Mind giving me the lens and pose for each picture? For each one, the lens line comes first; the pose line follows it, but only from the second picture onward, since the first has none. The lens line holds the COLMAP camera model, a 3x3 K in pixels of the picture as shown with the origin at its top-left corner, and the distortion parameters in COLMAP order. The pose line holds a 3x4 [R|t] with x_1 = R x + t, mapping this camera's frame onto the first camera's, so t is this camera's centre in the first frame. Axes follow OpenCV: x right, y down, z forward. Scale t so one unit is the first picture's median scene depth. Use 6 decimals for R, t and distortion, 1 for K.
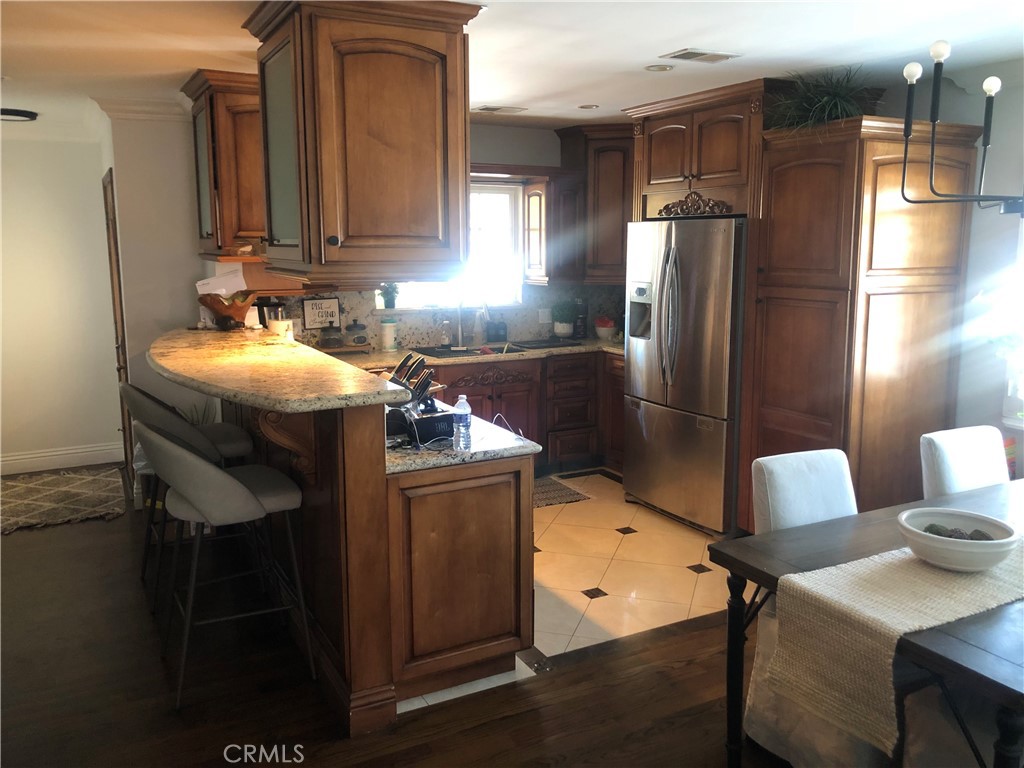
lens RADIAL K [[840.0, 0, 514.4], [0, 840.0, 370.0], [0, 0, 1]] dist [0.002763, -0.011454]
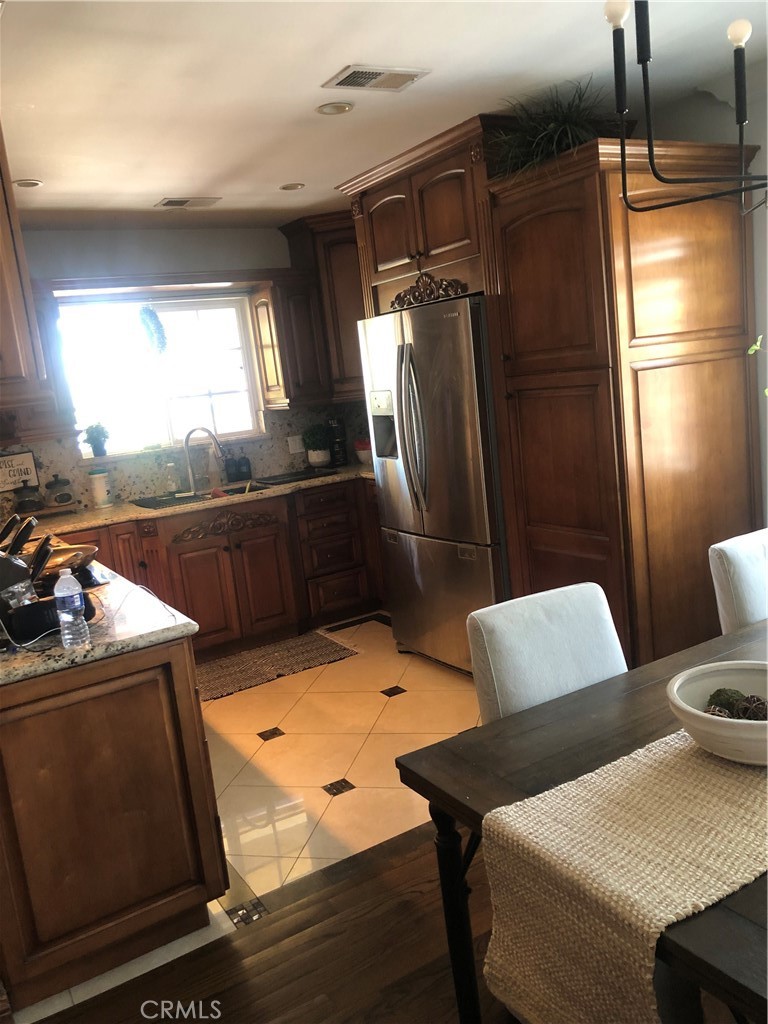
lens RADIAL K [[840.0, 0, 384.0], [0, 840.0, 512.0], [0, 0, 1]] dist [0.002763, -0.011454]
pose [[0.992401, -0.116991, 0.038113, 0.122419], [0.116432, 0.993060, 0.016584, 0.001030], [-0.039789, -0.012020, 0.999136, 0.189883]]
